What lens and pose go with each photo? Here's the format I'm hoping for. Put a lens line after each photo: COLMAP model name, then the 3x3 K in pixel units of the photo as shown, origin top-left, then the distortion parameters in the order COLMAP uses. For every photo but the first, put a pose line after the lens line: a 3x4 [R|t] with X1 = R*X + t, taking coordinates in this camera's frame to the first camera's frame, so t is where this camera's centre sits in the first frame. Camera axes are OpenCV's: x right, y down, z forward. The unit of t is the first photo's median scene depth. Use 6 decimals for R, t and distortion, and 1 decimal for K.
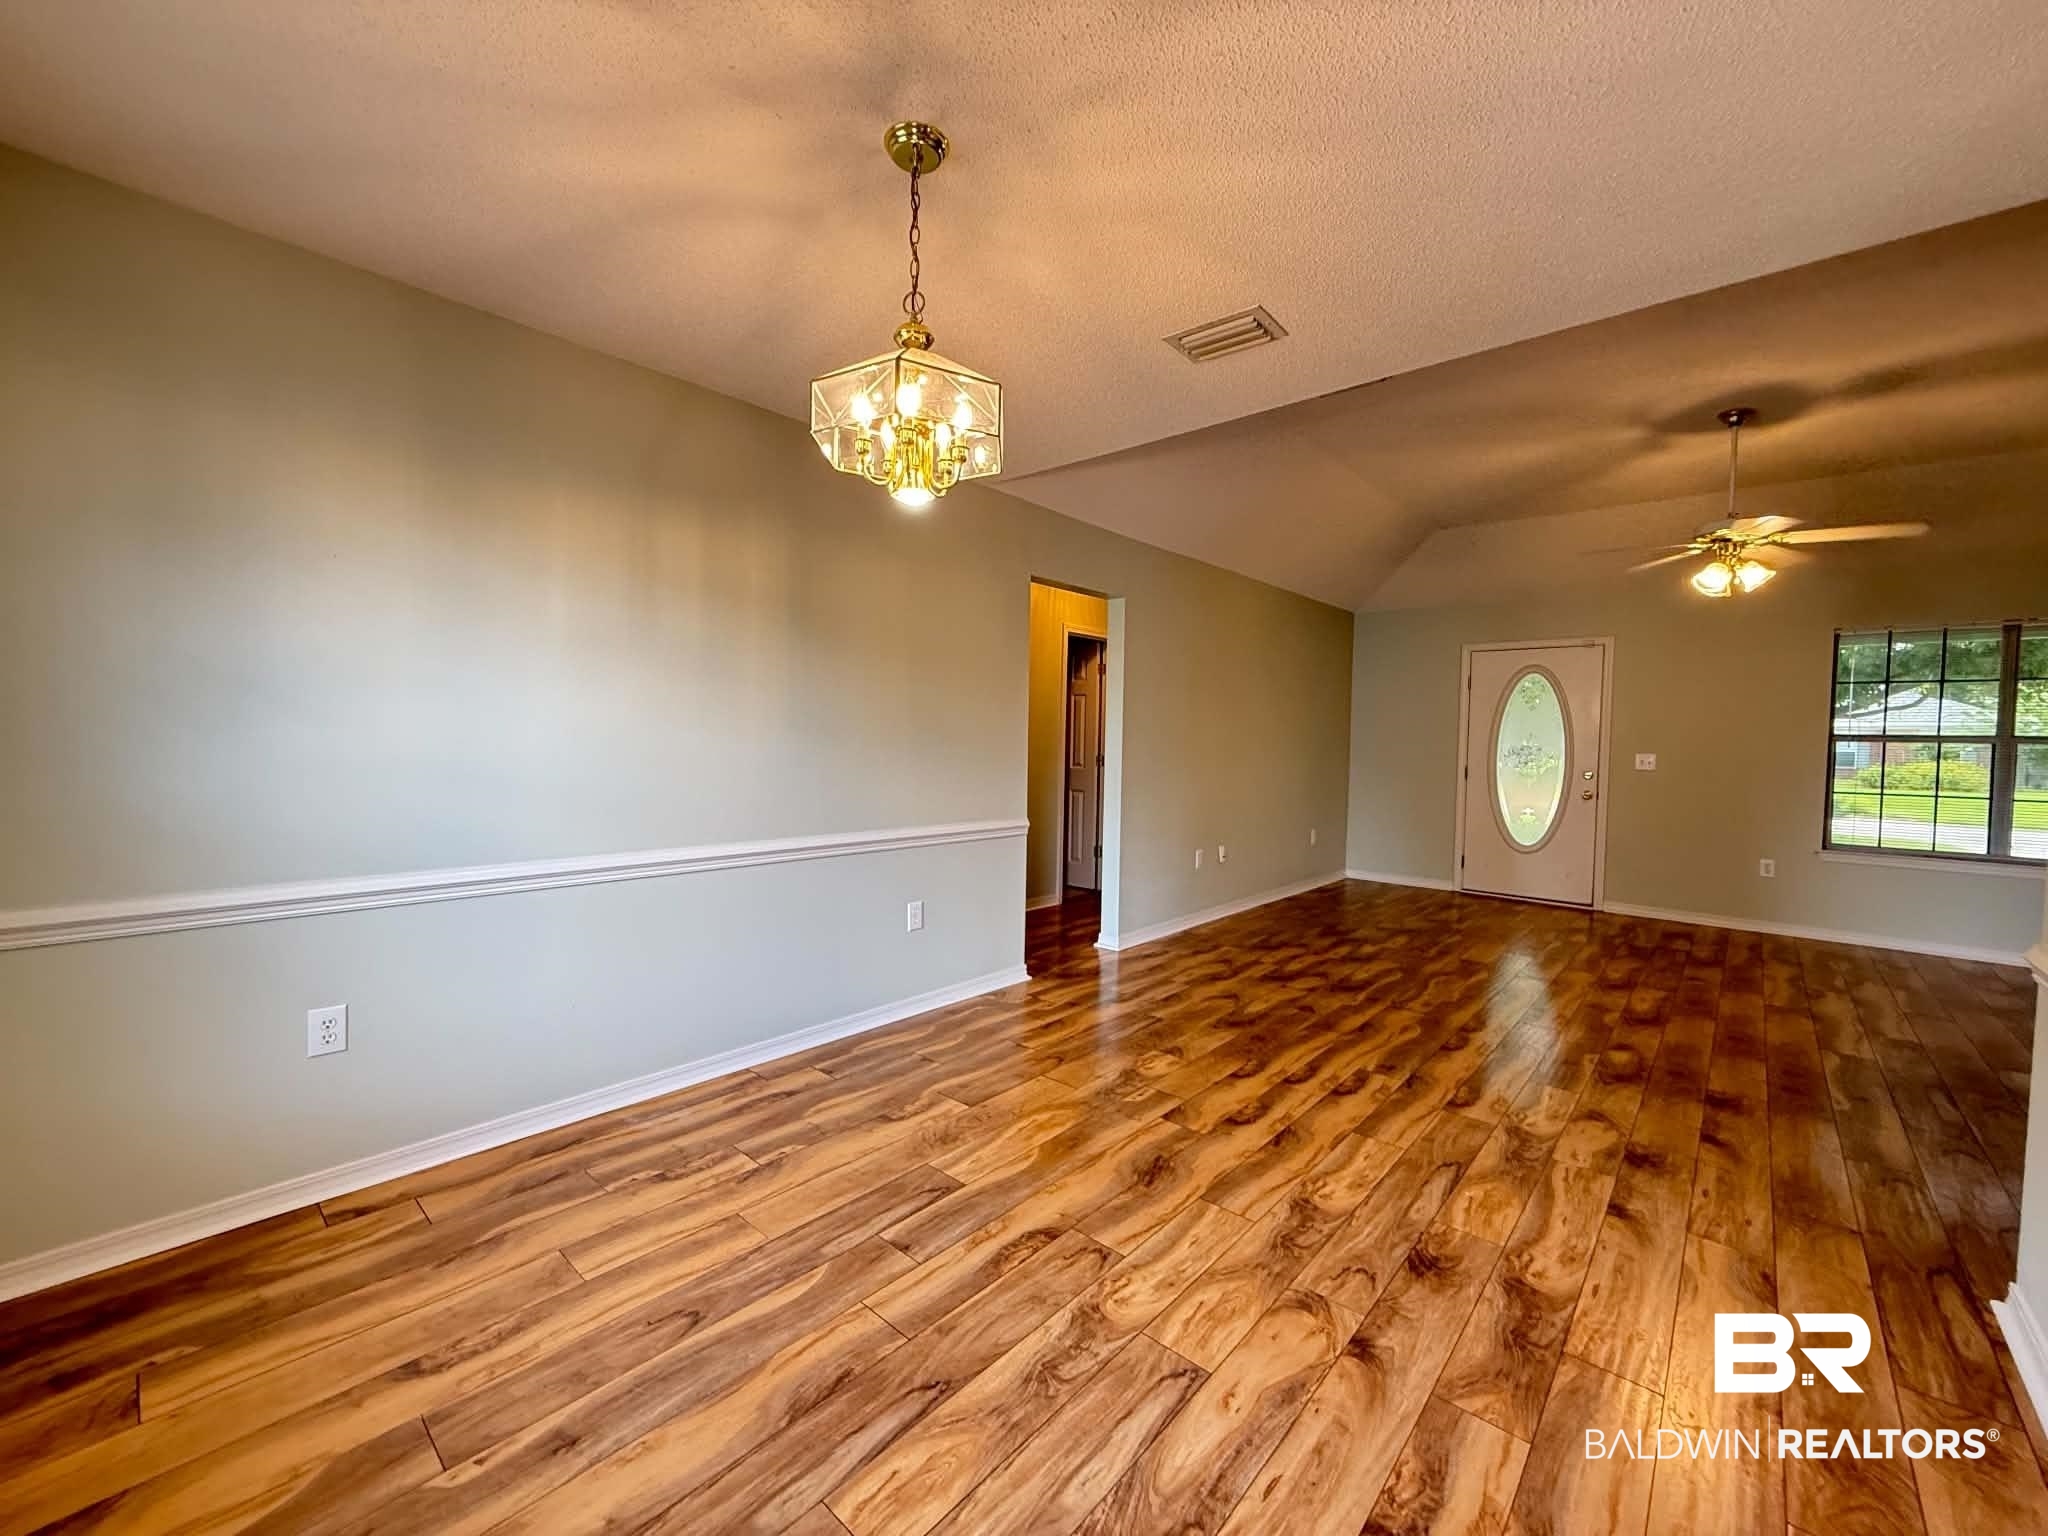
lens RADIAL K [[816.5, 0, 1017.3], [0, 816.5, 768.8], [0, 0, 1]] dist [0.000723, -0.000091]
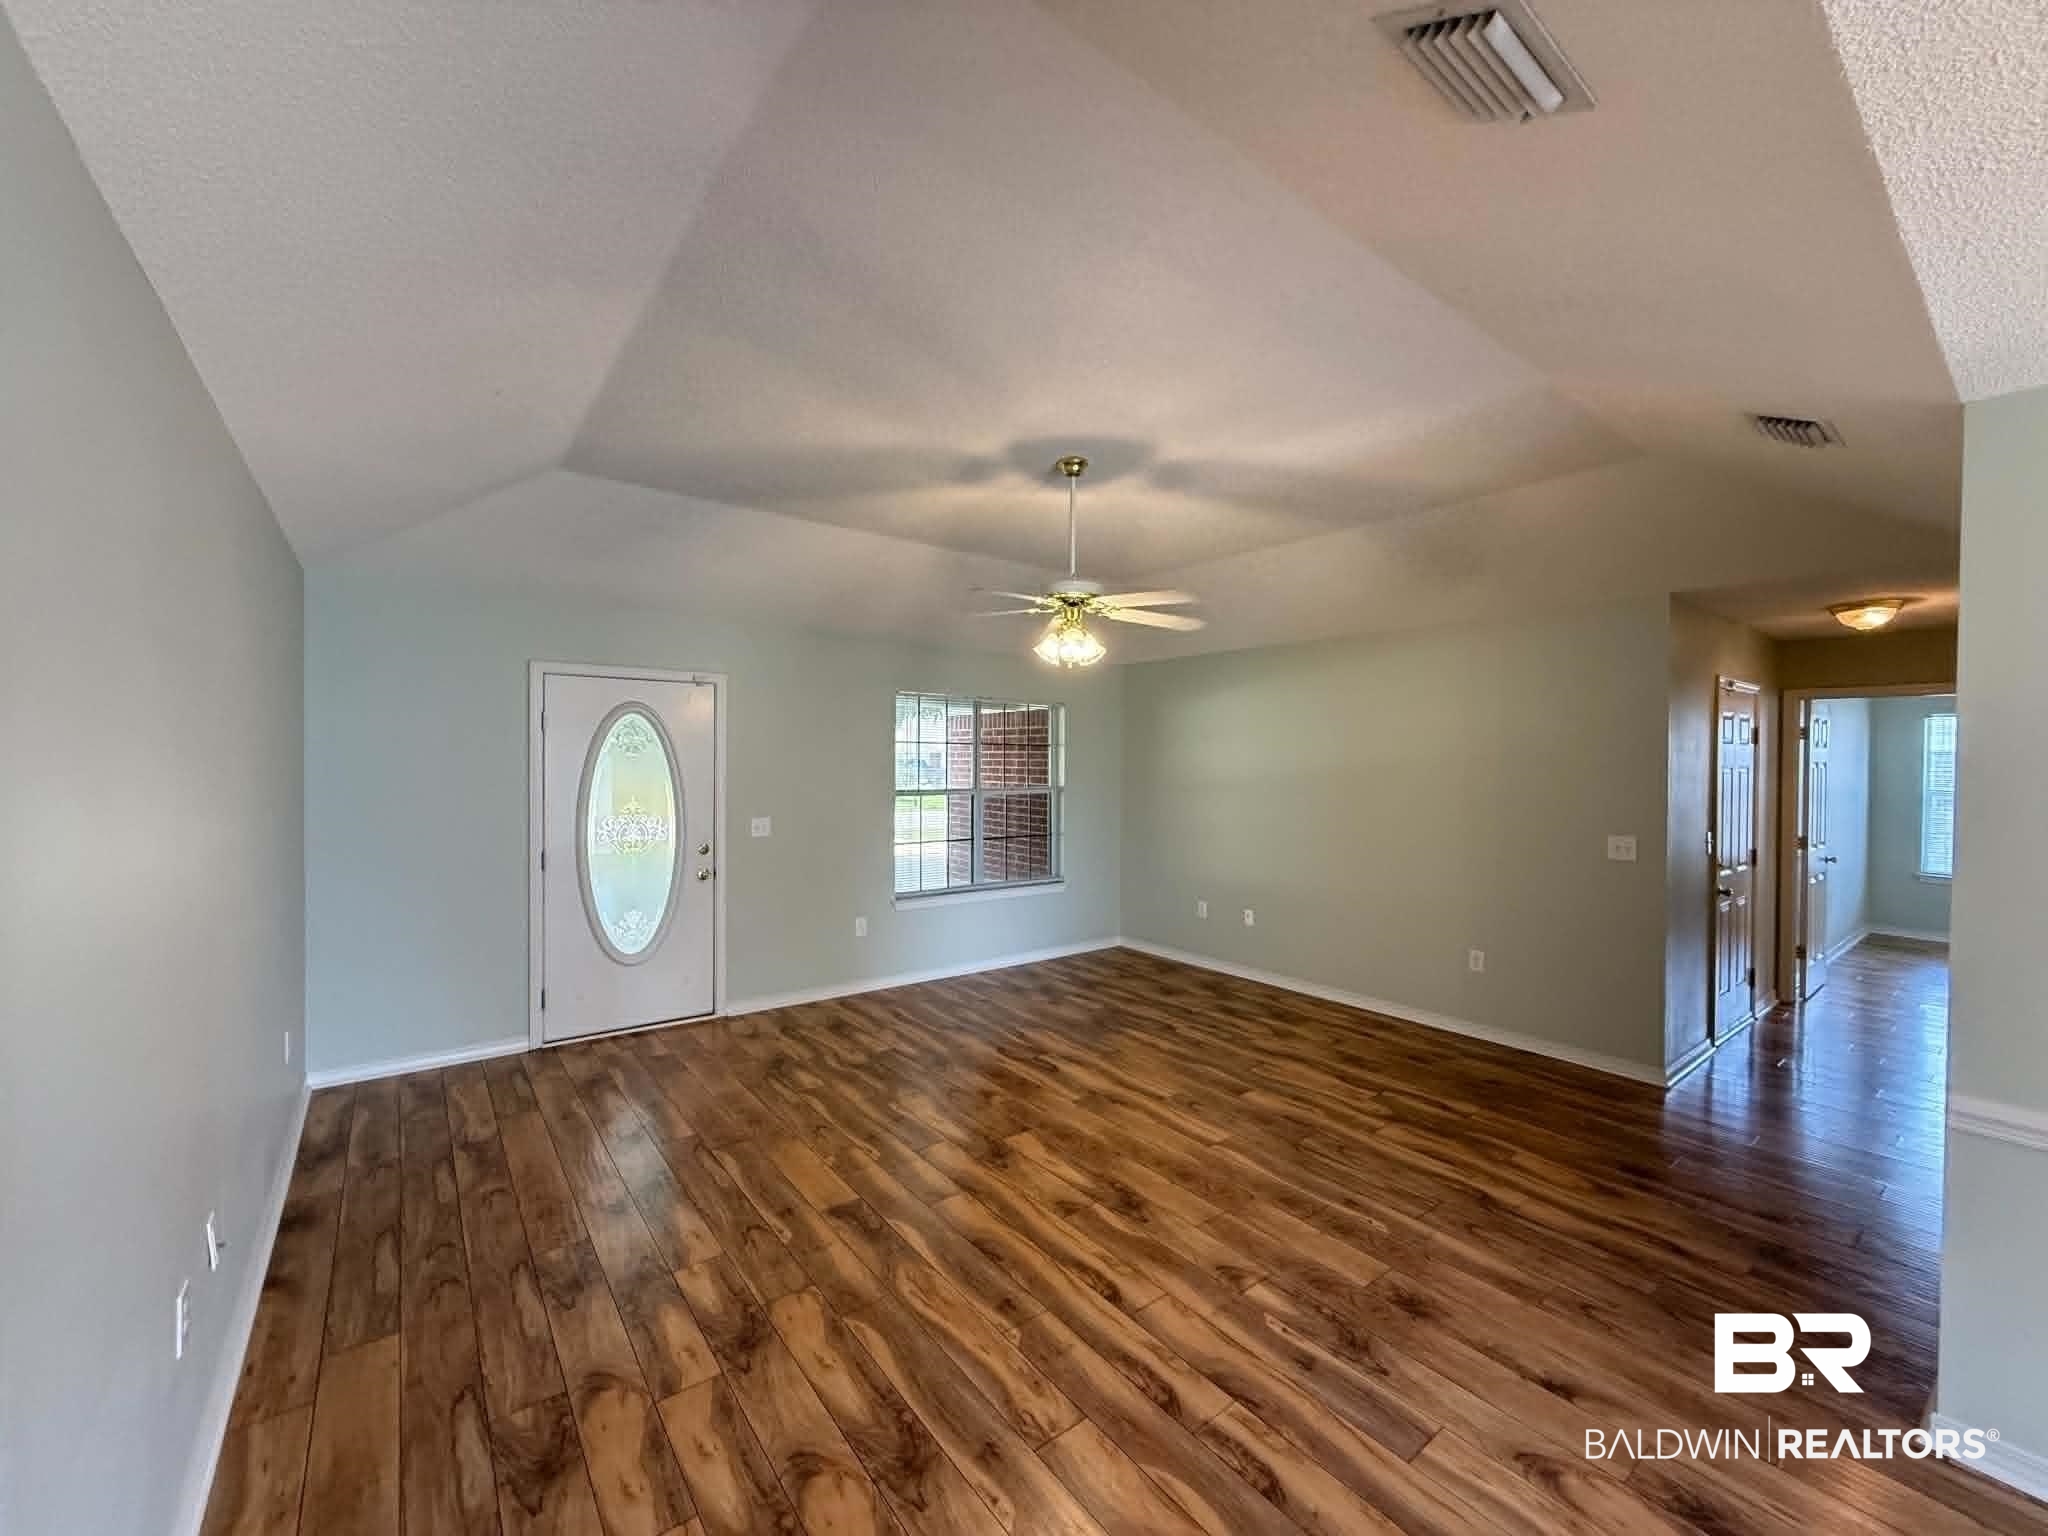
lens RADIAL K [[813.5, 0, 1014.9], [0, 813.5, 768.3], [0, 0, 1]] dist [0.000490, 0.000205]
pose [[0.188143, -0.027536, 0.981755, -0.014449], [0.031367, 0.999265, 0.022016, -0.173045], [-0.981641, 0.026652, 0.188869, 1.258002]]
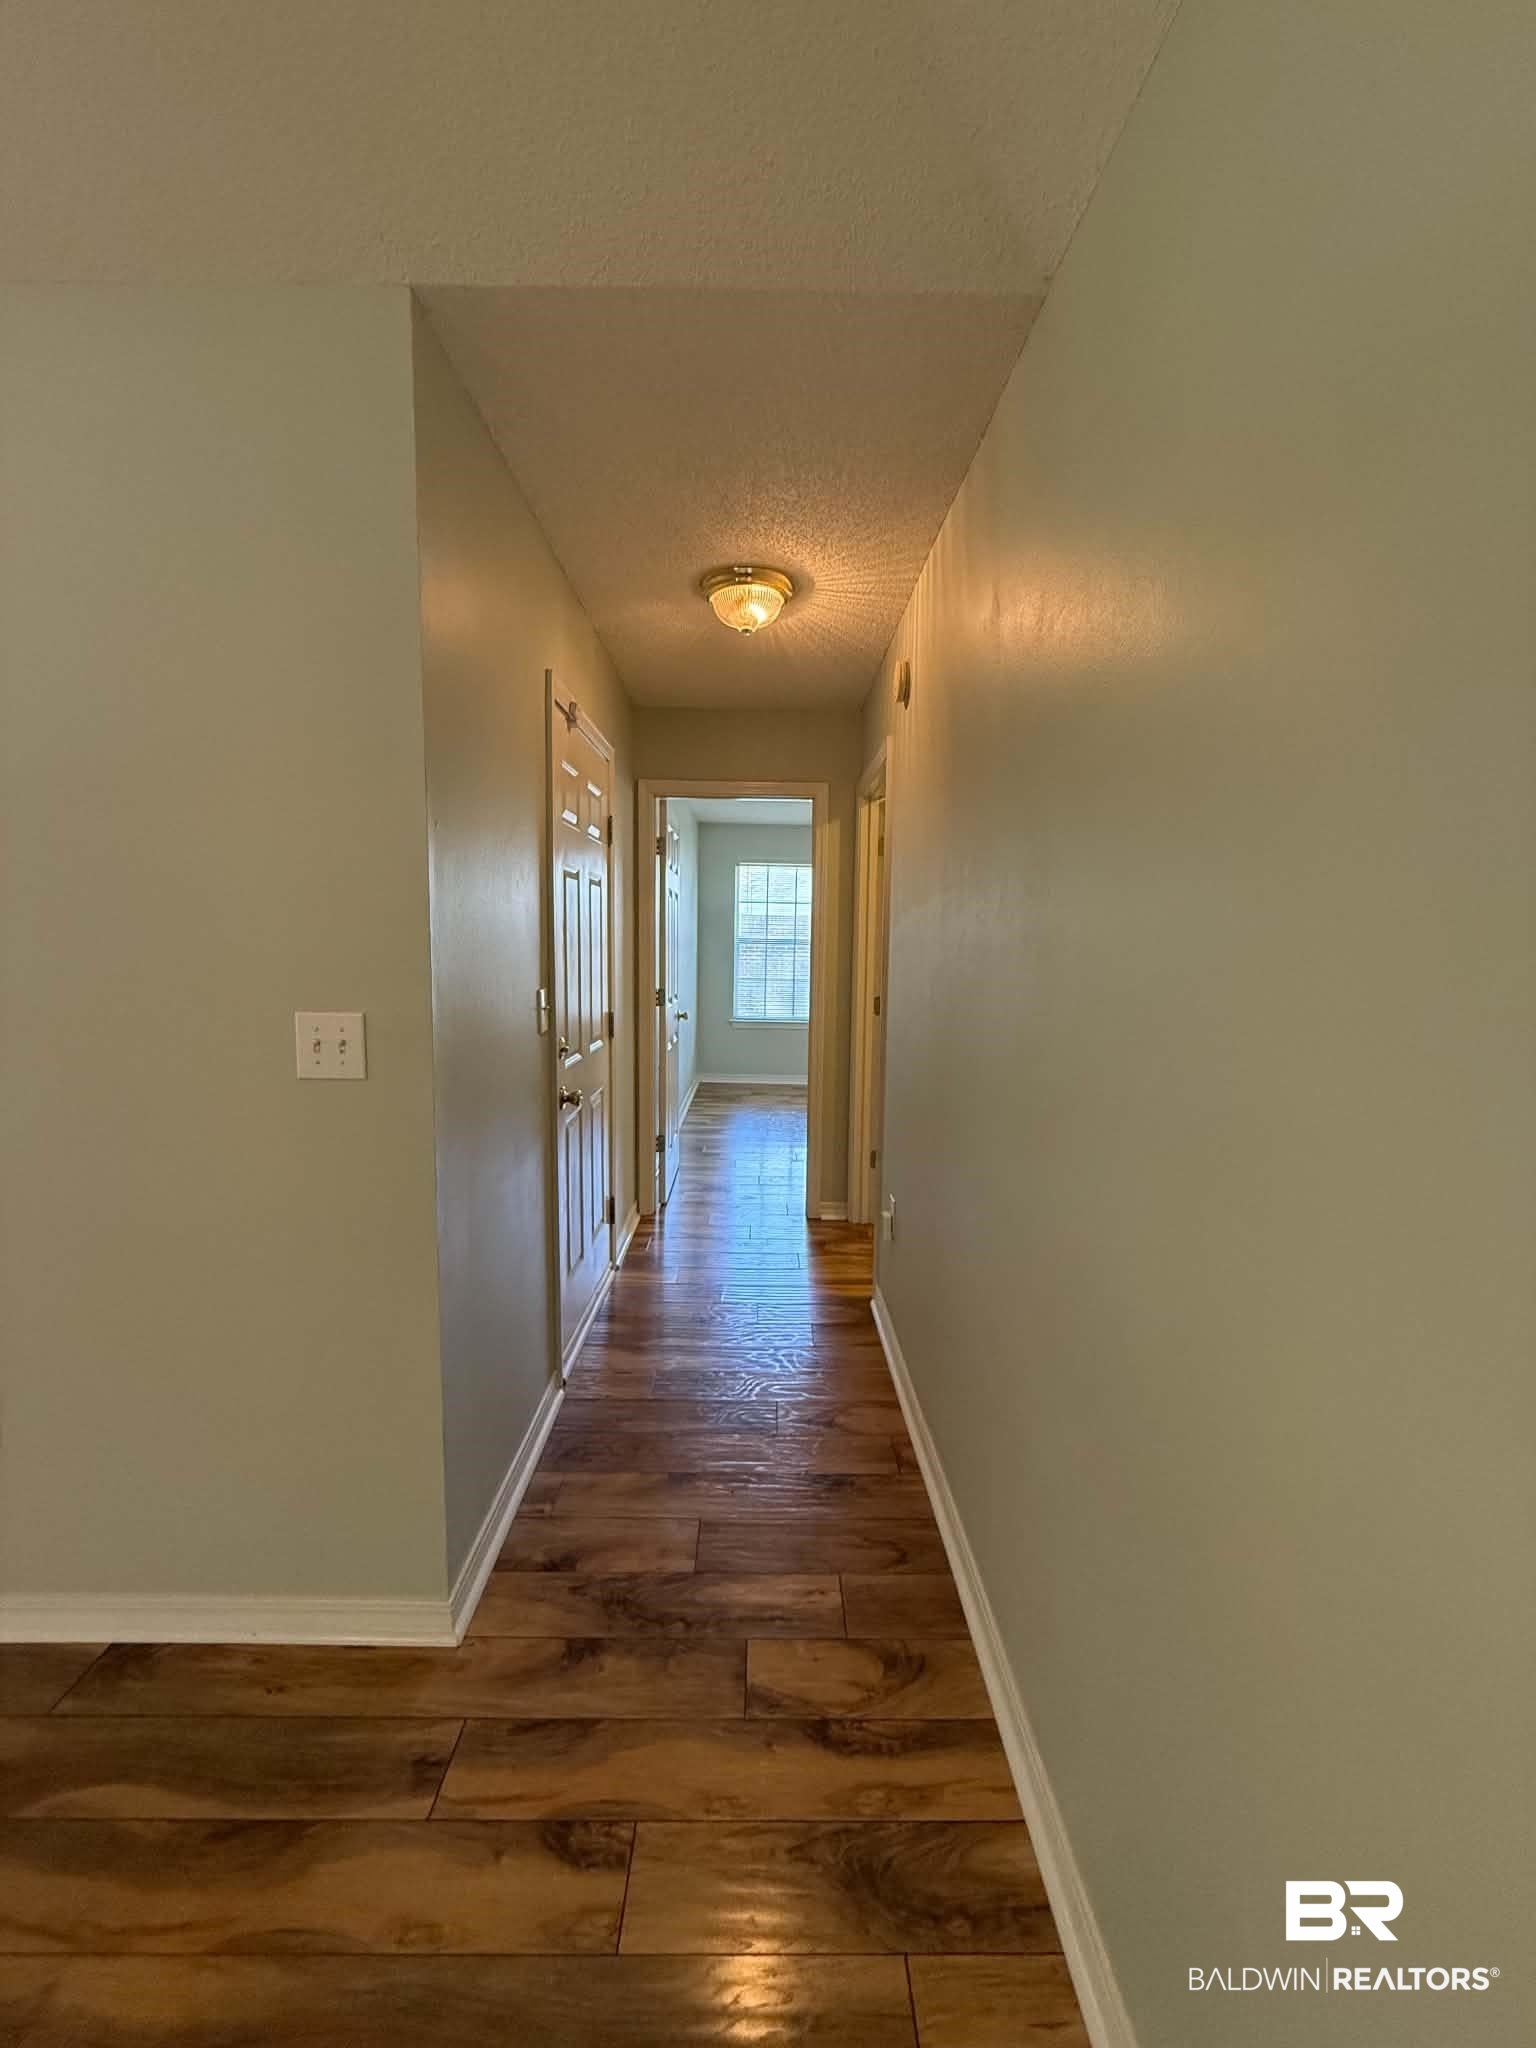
lens RADIAL K [[816.5, 0, 768.0], [0, 816.5, 1024.0], [0, 0, 1]] dist [0.000723, -0.000091]
pose [[-0.672369, -0.105388, 0.732675, 1.073728], [-0.002592, 0.990142, 0.140044, -0.046903], [-0.740212, 0.092262, -0.666014, 0.593920]]
